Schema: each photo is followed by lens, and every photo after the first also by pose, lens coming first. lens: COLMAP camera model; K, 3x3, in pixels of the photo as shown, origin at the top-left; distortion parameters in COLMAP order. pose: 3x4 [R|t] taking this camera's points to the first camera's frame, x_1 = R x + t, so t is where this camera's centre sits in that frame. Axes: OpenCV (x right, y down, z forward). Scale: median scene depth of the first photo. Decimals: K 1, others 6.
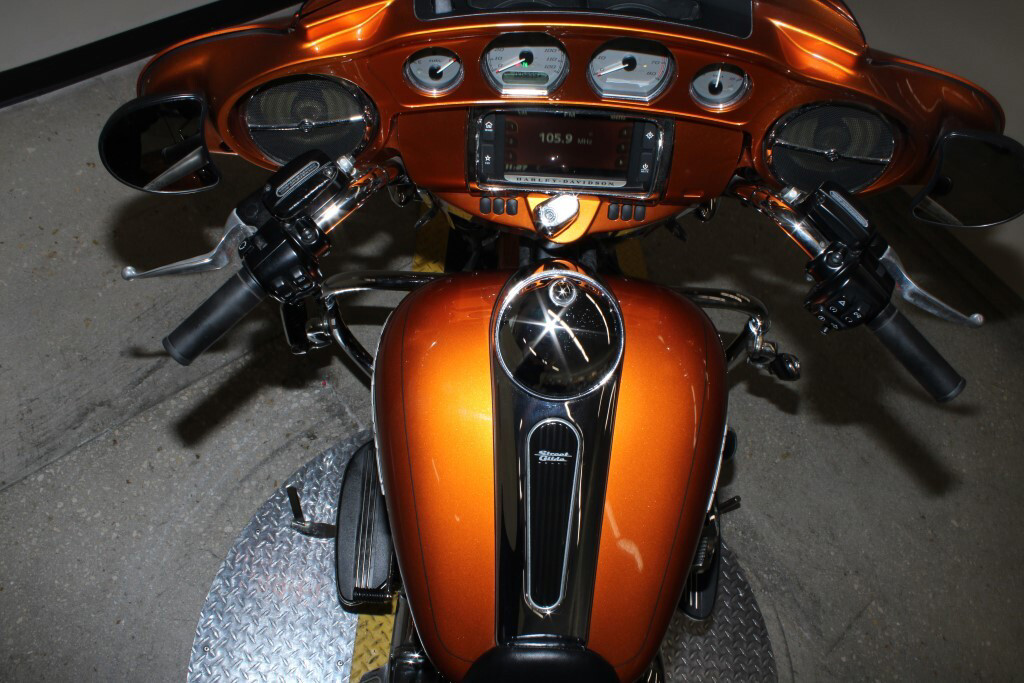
lens RADIAL K [[841.2, 0, 505.3], [0, 841.2, 346.0], [0, 0, 1]] dist [-0.172552, 0.153427]
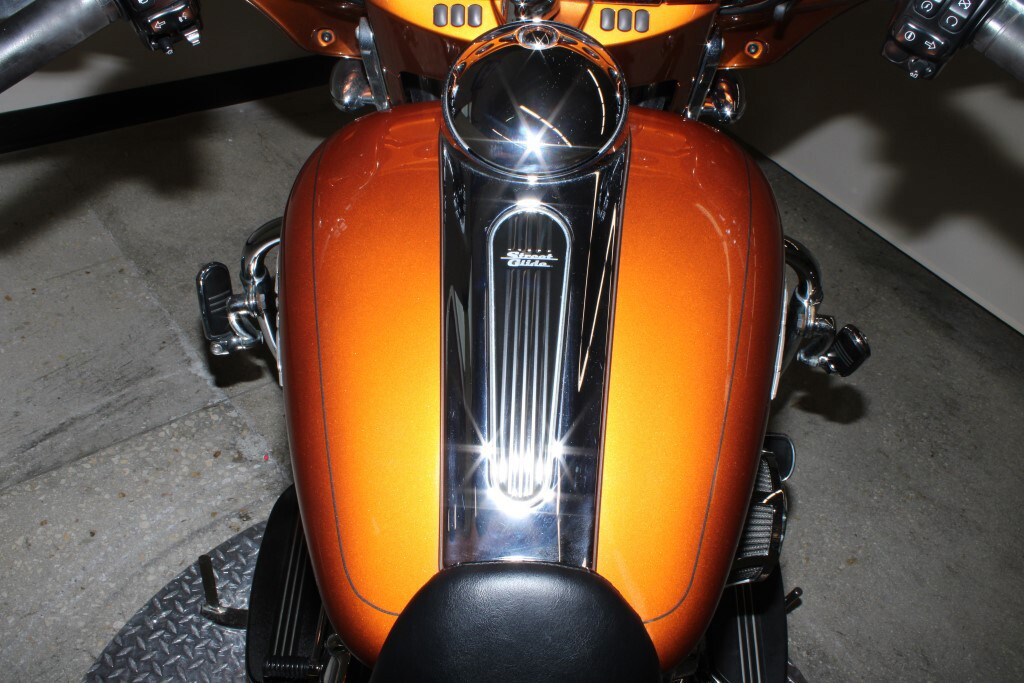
lens RADIAL K [[887.4, 0, 515.6], [0, 887.4, 346.0], [0, 0, 1]] dist [-0.165980, 0.152551]
pose [[0.999909, -0.013039, 0.003564, 0.021240], [0.013515, 0.960159, -0.279129, 0.190892], [0.000218, 0.279151, 0.960247, 0.176514]]
